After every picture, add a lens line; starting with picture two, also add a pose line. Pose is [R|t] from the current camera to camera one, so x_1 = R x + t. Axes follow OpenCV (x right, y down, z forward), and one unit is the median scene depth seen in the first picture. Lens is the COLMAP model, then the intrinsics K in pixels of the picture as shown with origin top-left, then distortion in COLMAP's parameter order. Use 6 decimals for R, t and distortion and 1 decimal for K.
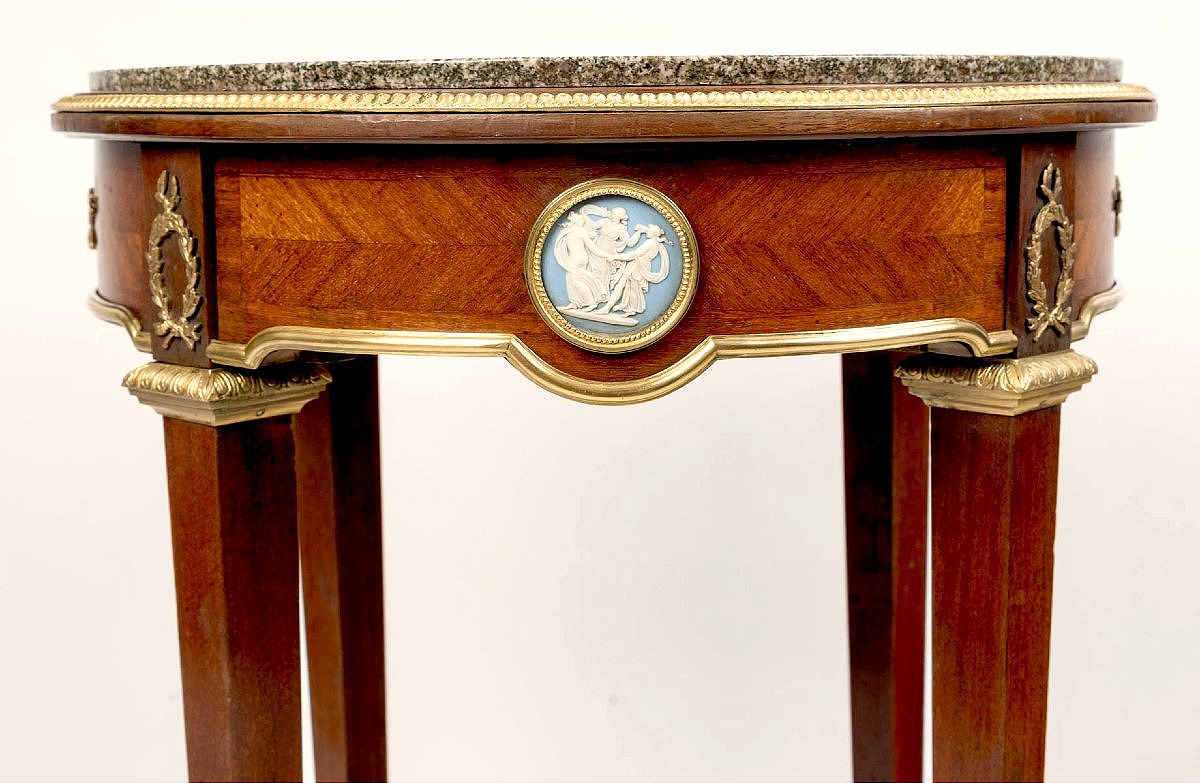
lens RADIAL K [[2009.1, 0, 639.7], [0, 2009.1, 391.4], [0, 0, 1]] dist [-0.183516, 1.702427]
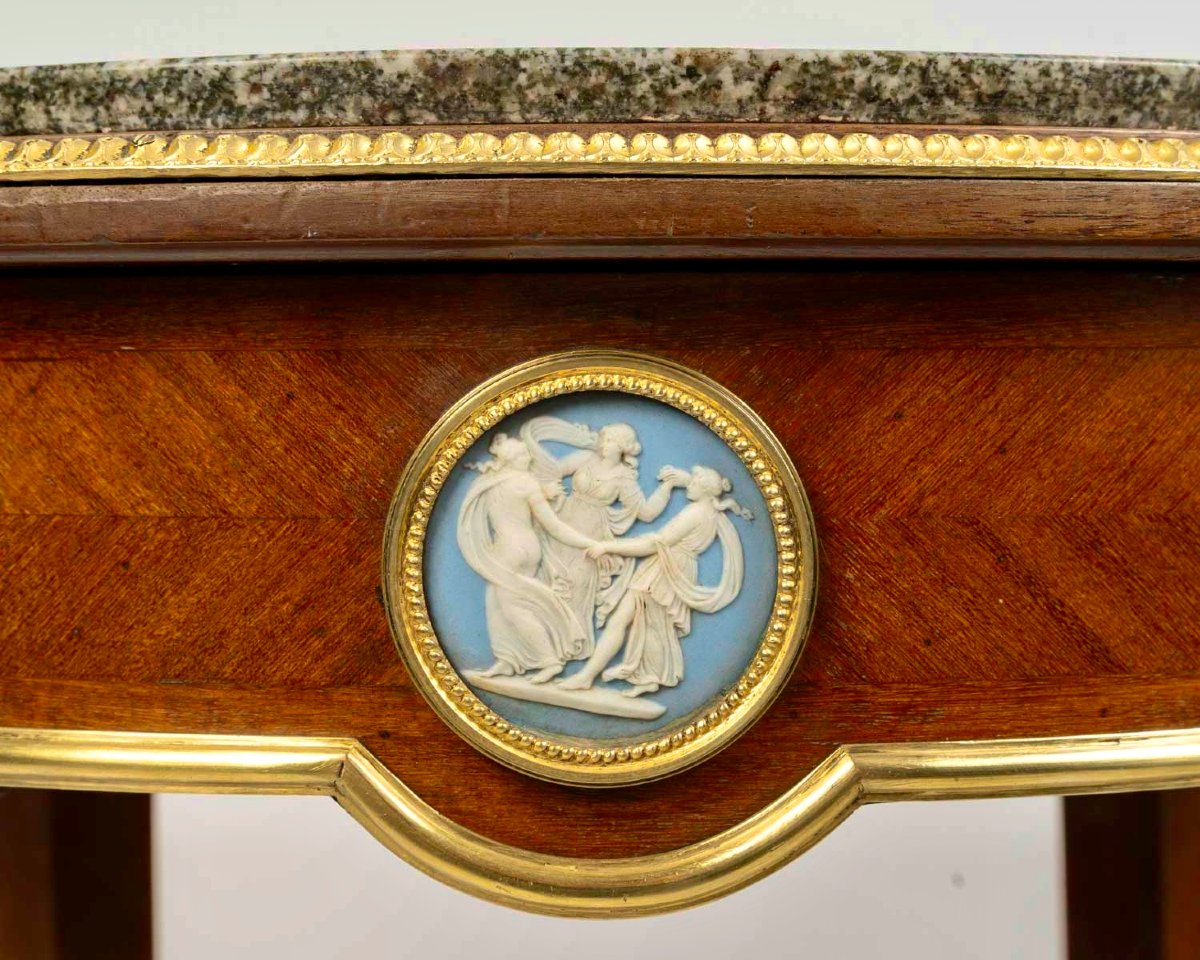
lens RADIAL K [[2849.6, 0, 673.4], [0, 2849.6, 550.8], [0, 0, 1]] dist [-0.018081, 0.119080]
pose [[0.999988, 0.004327, 0.002382, -0.000535], [-0.004074, 0.995230, -0.097467, -0.010688], [-0.002793, 0.097456, 0.995236, 0.433069]]
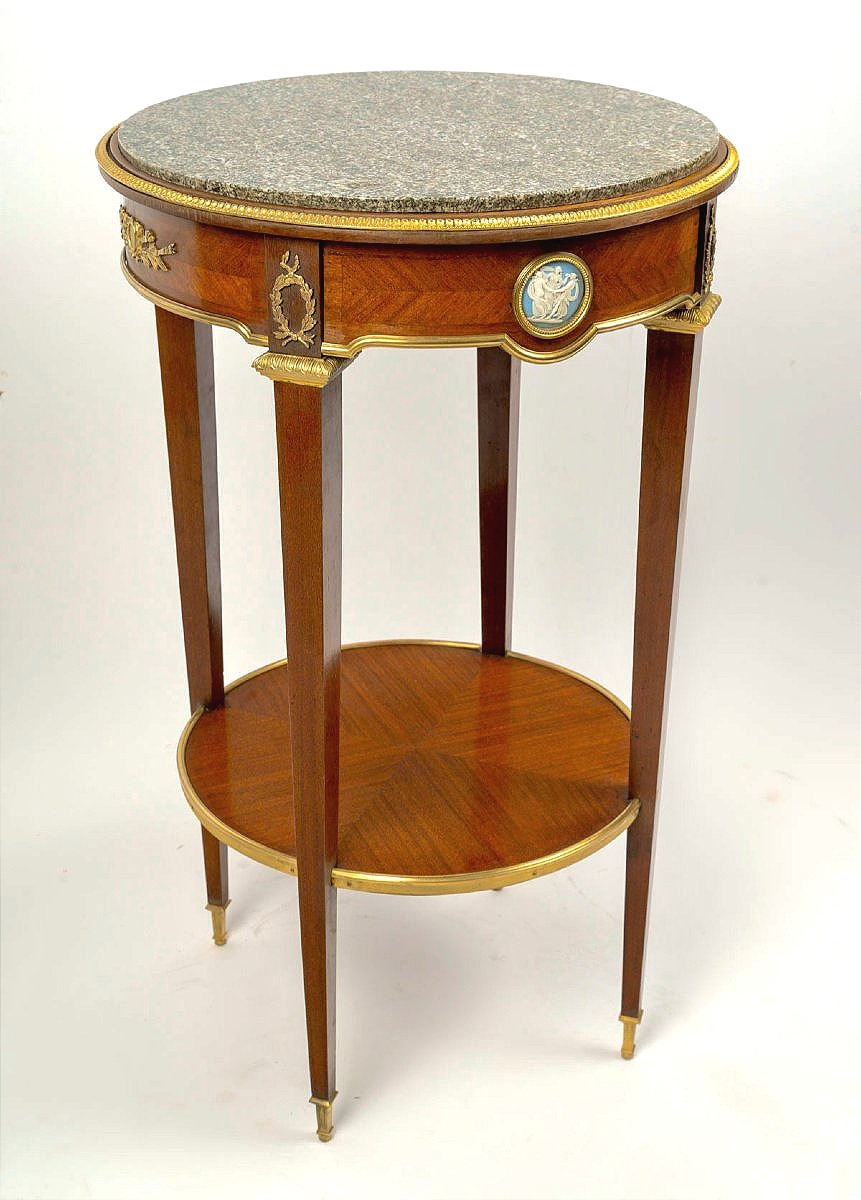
lens RADIAL K [[1906.6, 0, 430.5], [0, 1906.6, 600.0], [0, 0, 1]] dist [0.024295, 0.036362]
pose [[0.915105, -0.162188, 0.369158, -0.871491], [0.042479, 0.949219, 0.311735, -0.370456], [-0.400971, -0.269589, 0.875525, -0.683505]]
